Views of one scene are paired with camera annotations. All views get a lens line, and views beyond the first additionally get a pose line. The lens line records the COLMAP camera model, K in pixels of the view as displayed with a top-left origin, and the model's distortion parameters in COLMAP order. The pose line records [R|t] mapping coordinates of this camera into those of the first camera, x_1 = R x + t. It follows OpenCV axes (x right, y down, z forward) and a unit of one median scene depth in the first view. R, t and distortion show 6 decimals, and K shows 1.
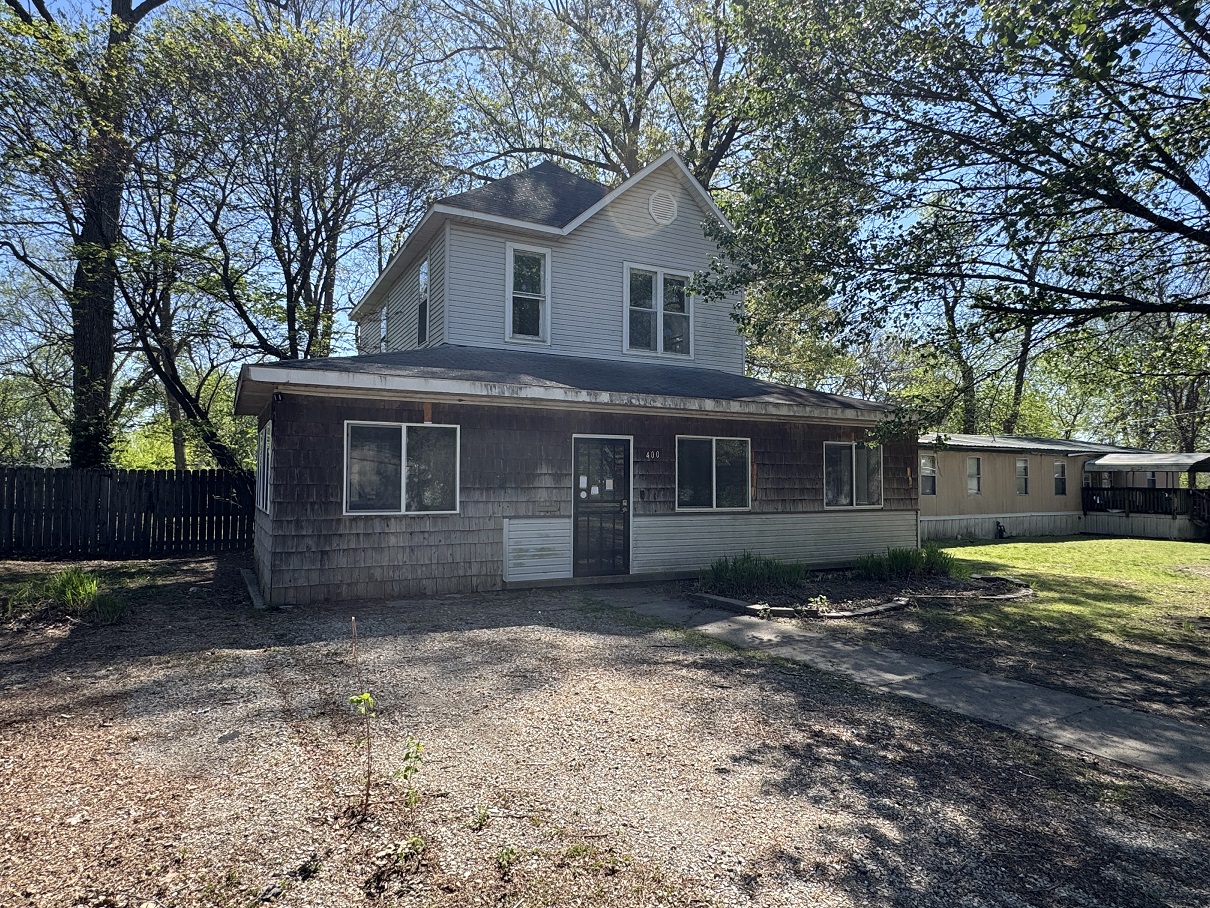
lens RADIAL K [[714.9, 0, 605.0], [0, 714.9, 454.0], [0, 0, 1]] dist [-0.004170, -0.000895]
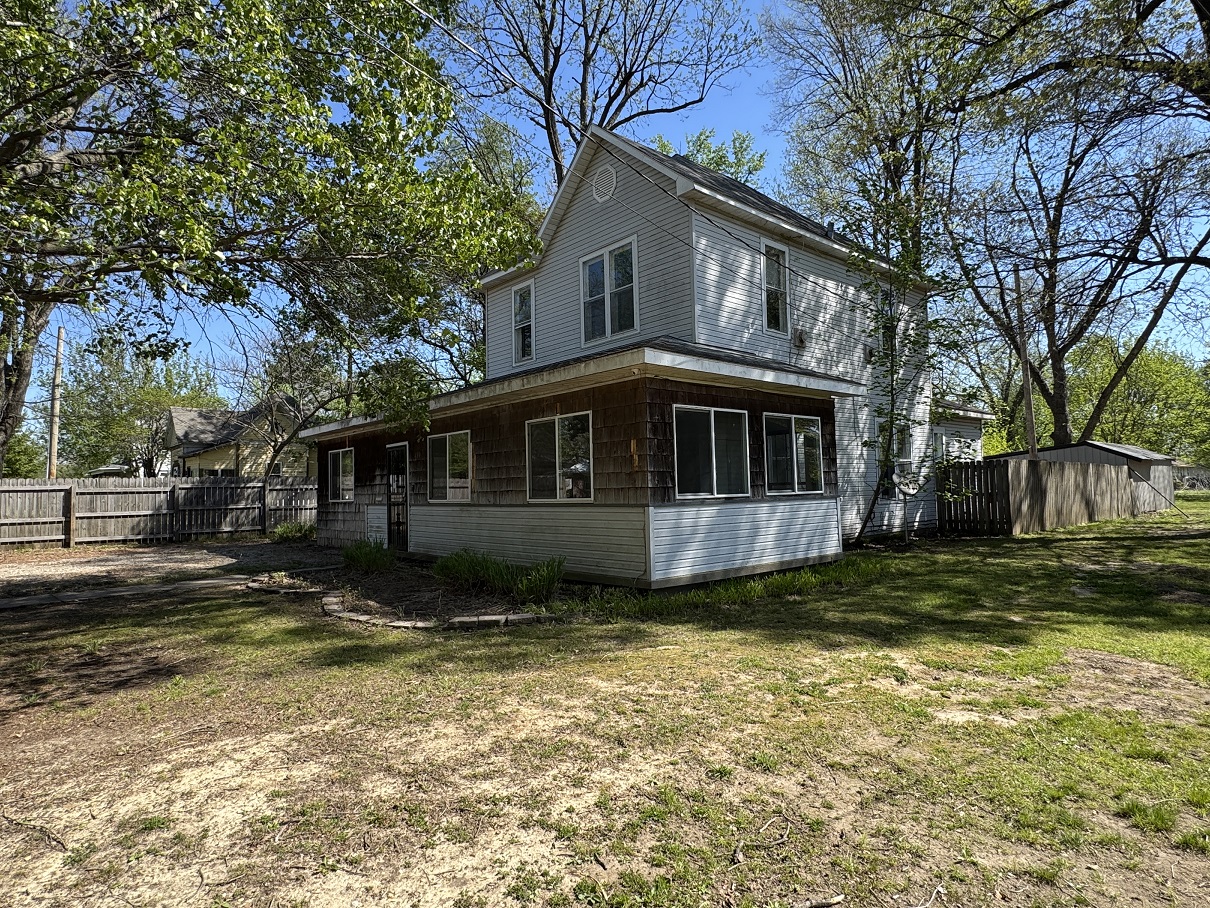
lens RADIAL K [[688.8, 0, 609.3], [0, 688.8, 456.2], [0, 0, 1]] dist [0.000216, 0.000785]
pose [[0.233718, -0.057170, -0.970622, 1.299044], [0.065470, 0.996930, -0.042955, 0.075200], [0.970098, -0.053507, 0.236743, 1.058274]]
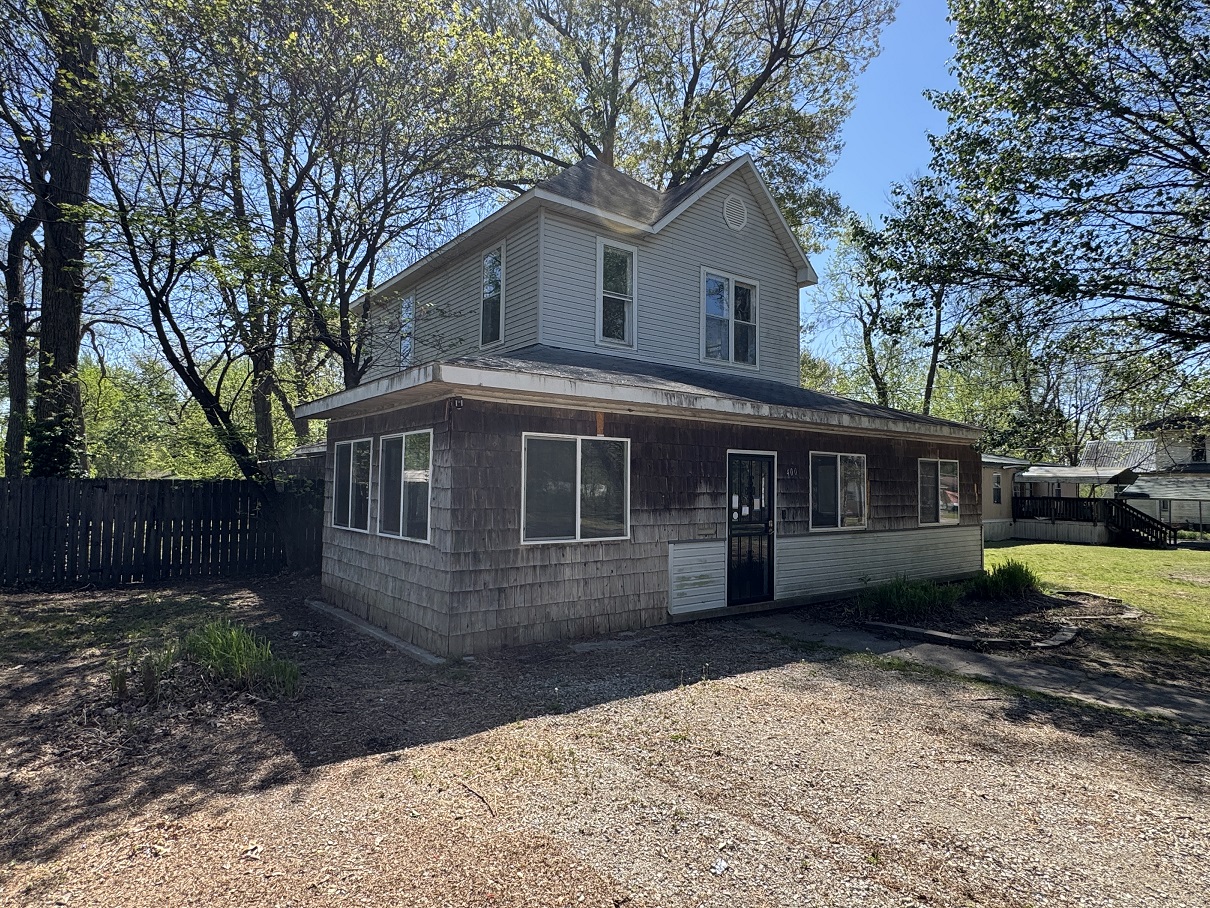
lens RADIAL K [[688.8, 0, 609.3], [0, 688.8, 456.2], [0, 0, 1]] dist [0.000216, 0.000785]
pose [[0.985486, 0.013353, 0.169233, -0.329208], [-0.013258, 0.999911, -0.001694, -0.015167], [-0.169241, -0.000574, 0.985575, 0.150098]]
